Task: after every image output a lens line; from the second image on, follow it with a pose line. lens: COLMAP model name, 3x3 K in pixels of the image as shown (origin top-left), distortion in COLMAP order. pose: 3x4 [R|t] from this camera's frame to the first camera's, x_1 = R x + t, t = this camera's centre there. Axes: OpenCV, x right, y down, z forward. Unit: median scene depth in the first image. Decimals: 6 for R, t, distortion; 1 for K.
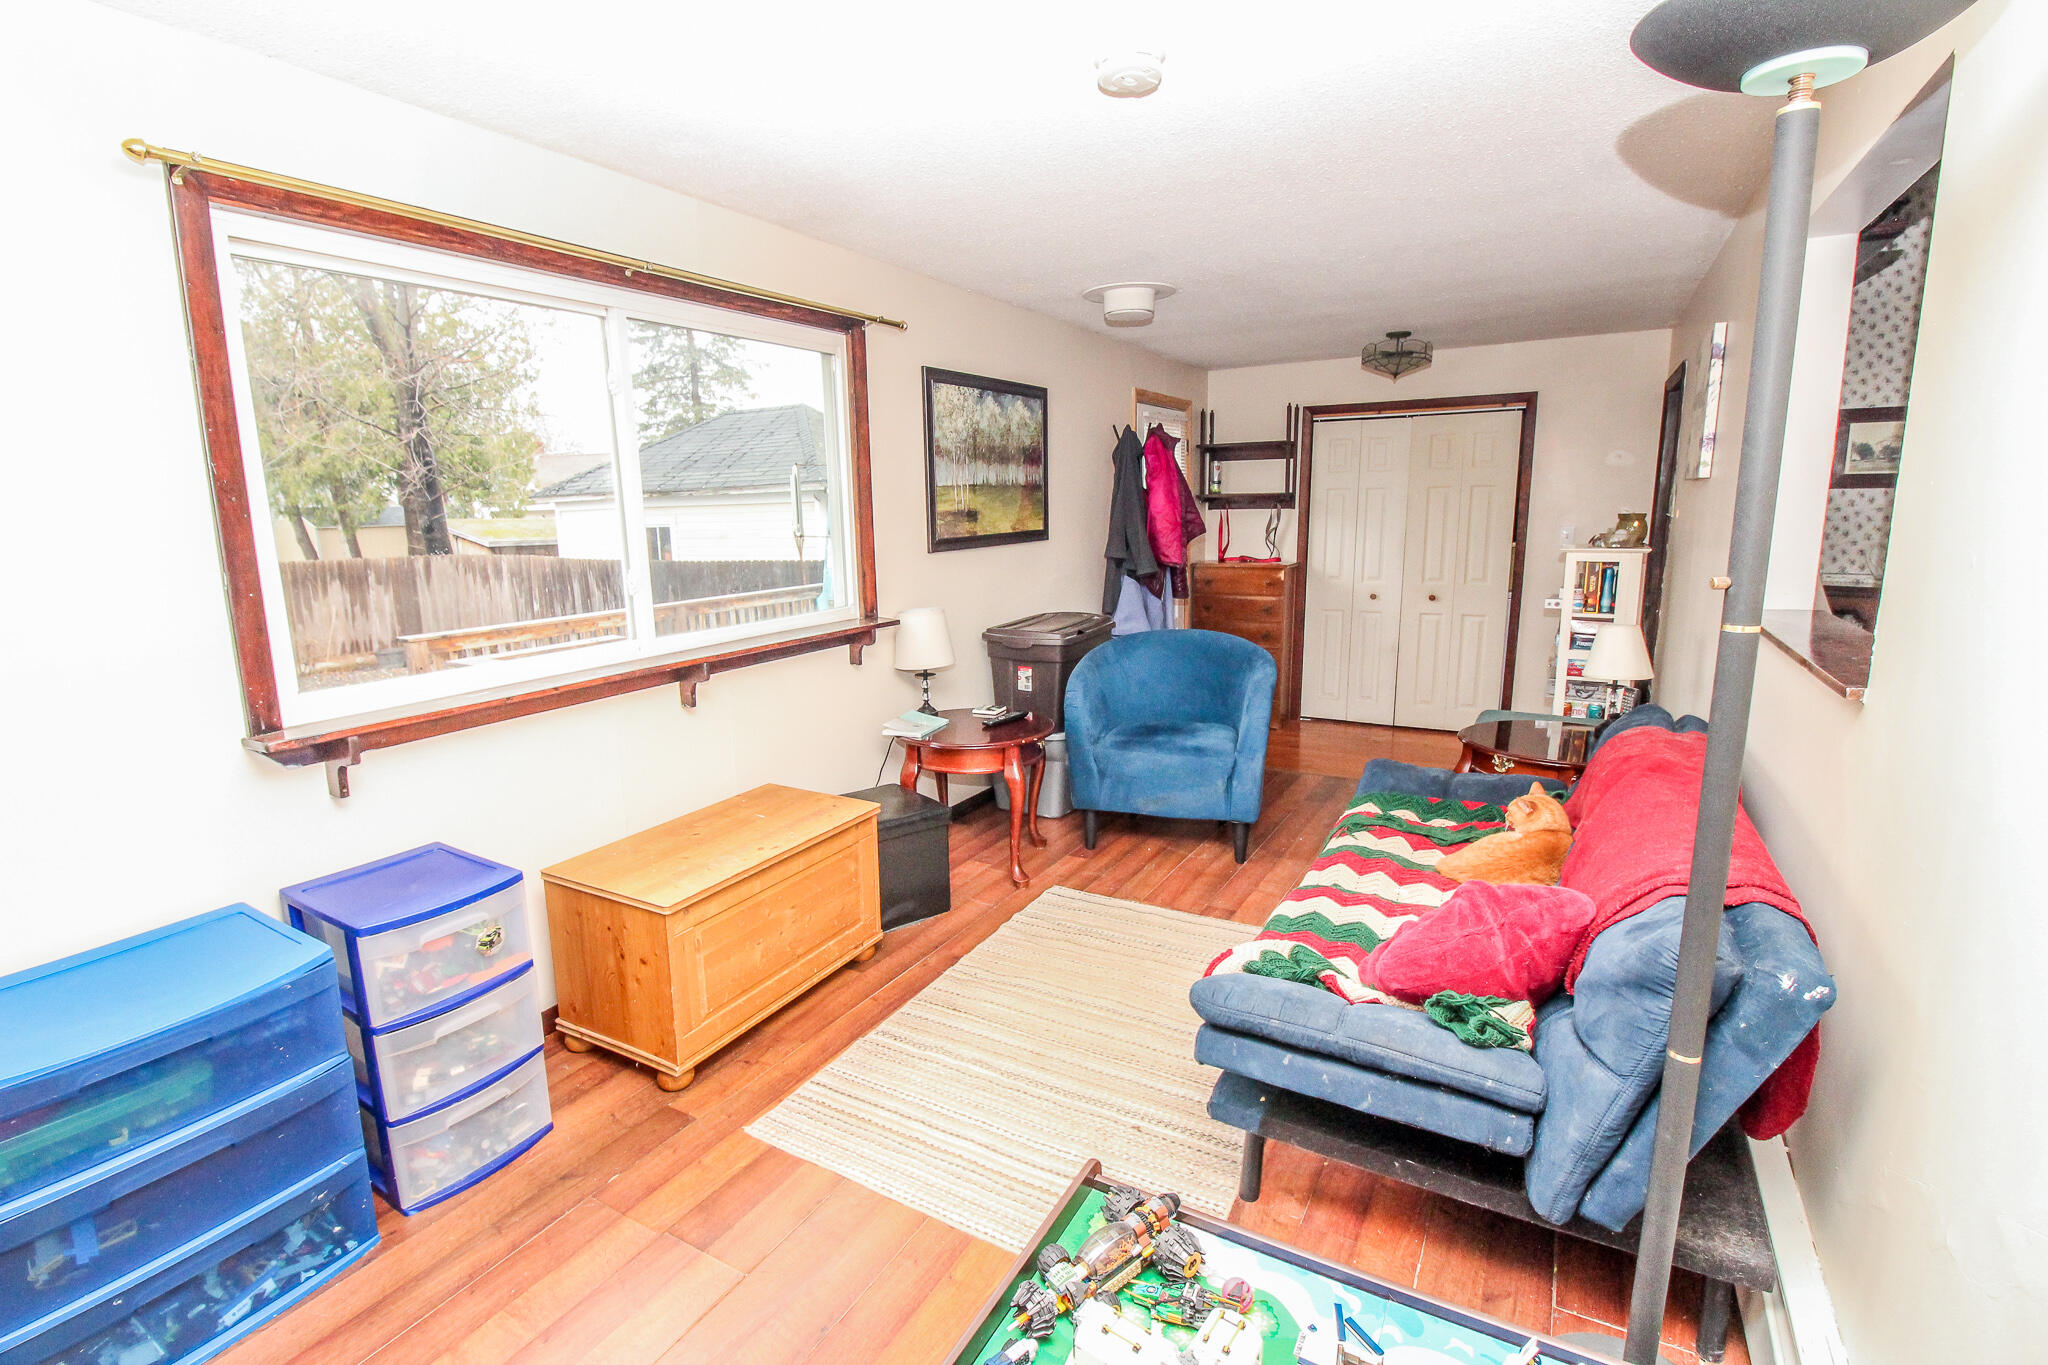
lens RADIAL K [[942.5, 0, 1010.8], [0, 942.5, 677.6], [0, 0, 1]] dist [-0.000040, -0.012272]
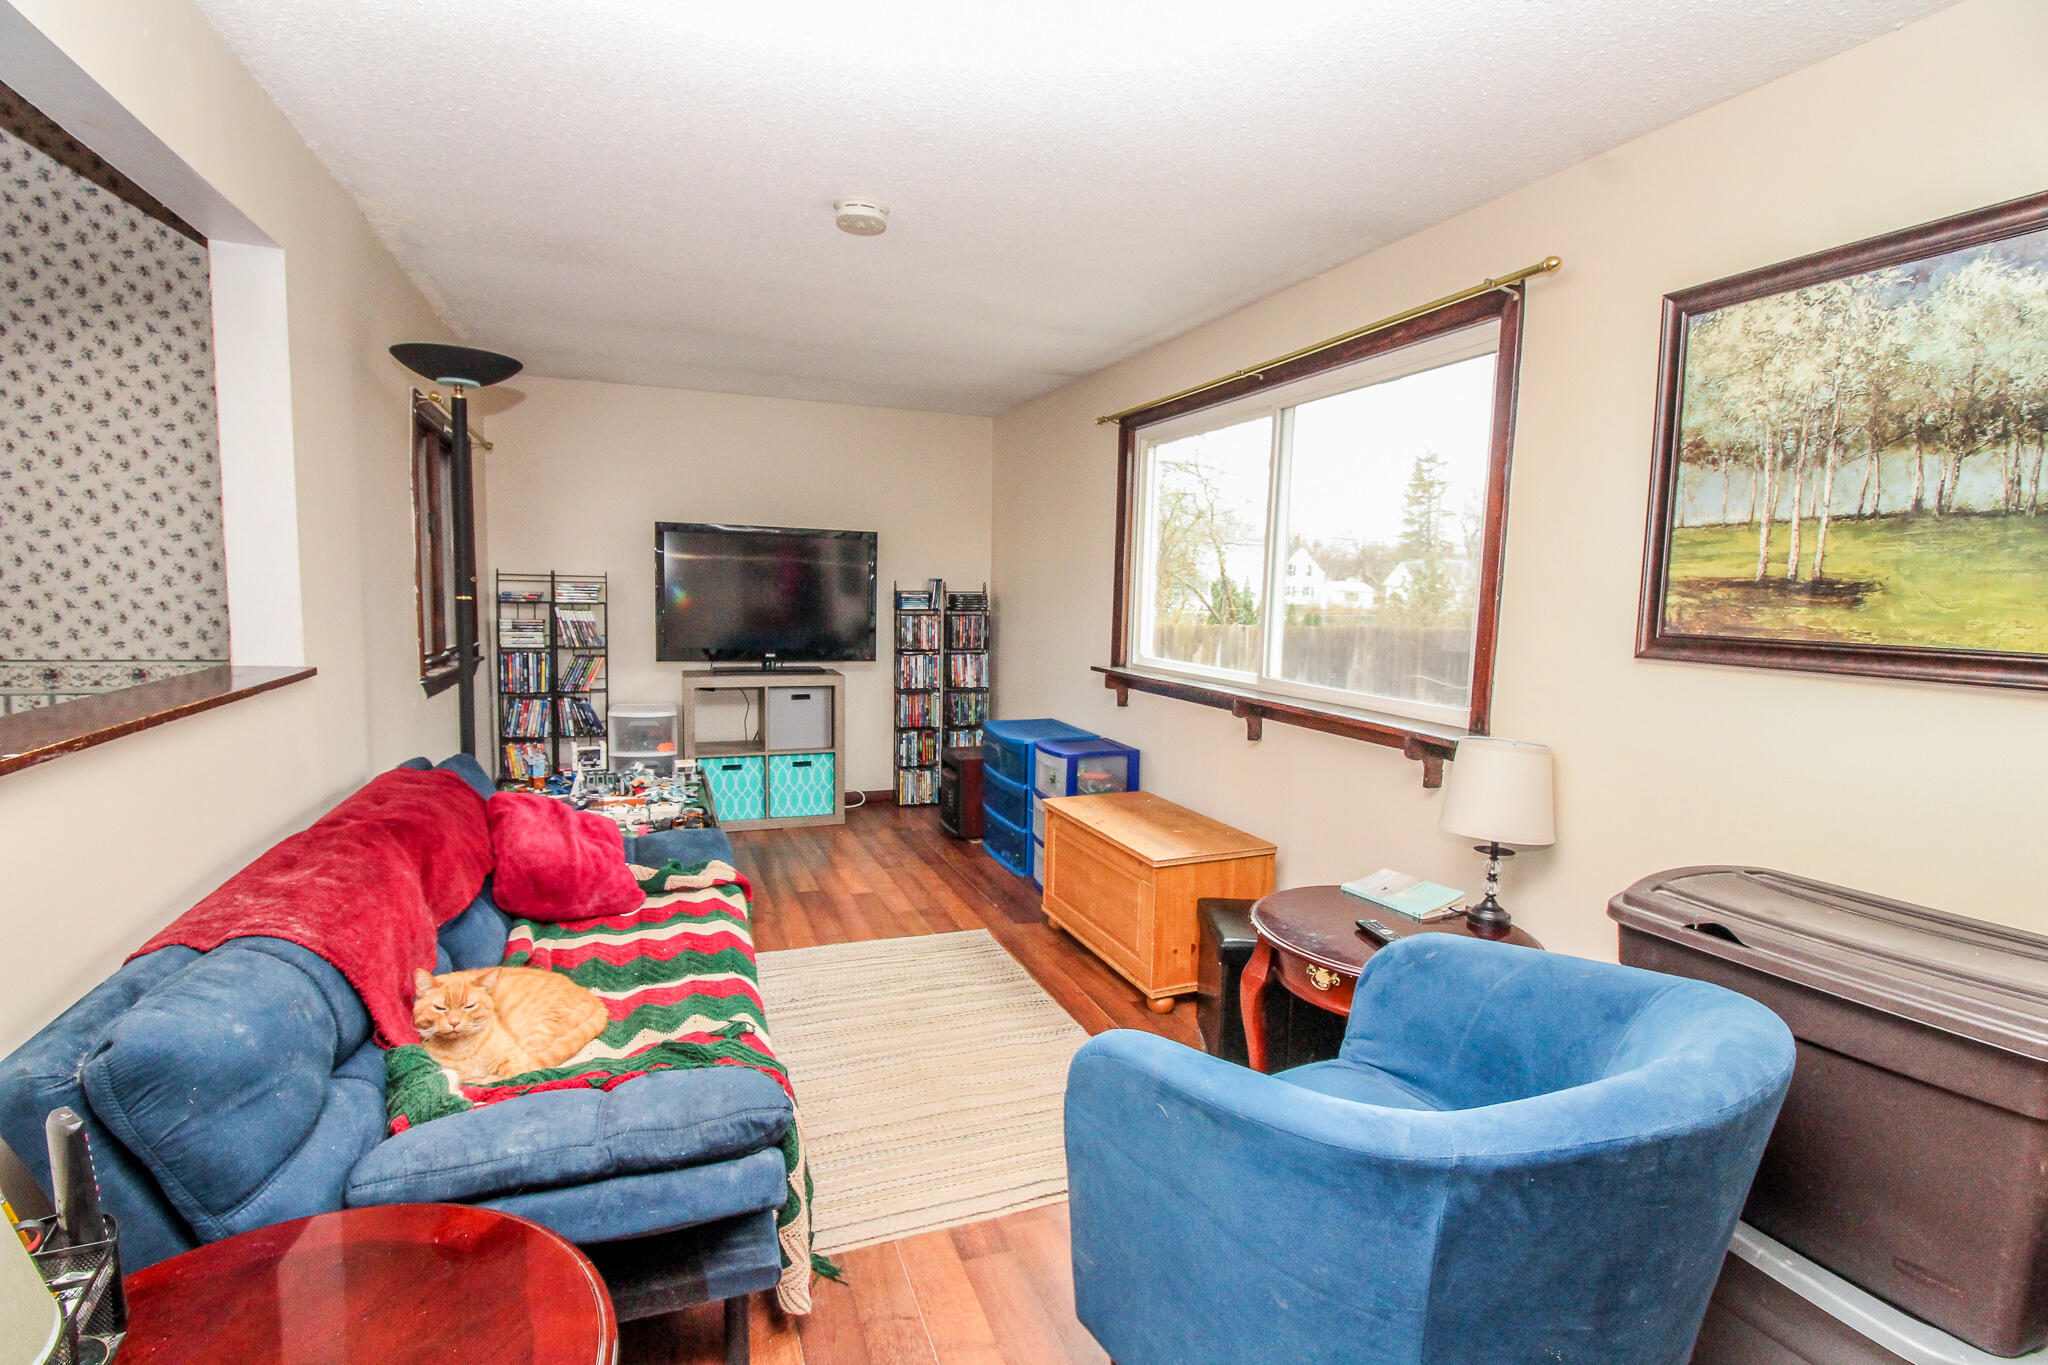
lens RADIAL K [[942.5, 0, 1010.8], [0, 942.5, 677.6], [0, 0, 1]] dist [-0.000040, -0.012272]
pose [[-0.629520, 0.078198, -0.773039, 0.505859], [-0.157707, 0.961353, 0.225675, -0.177764], [0.760811, 0.263981, -0.592859, 1.015829]]
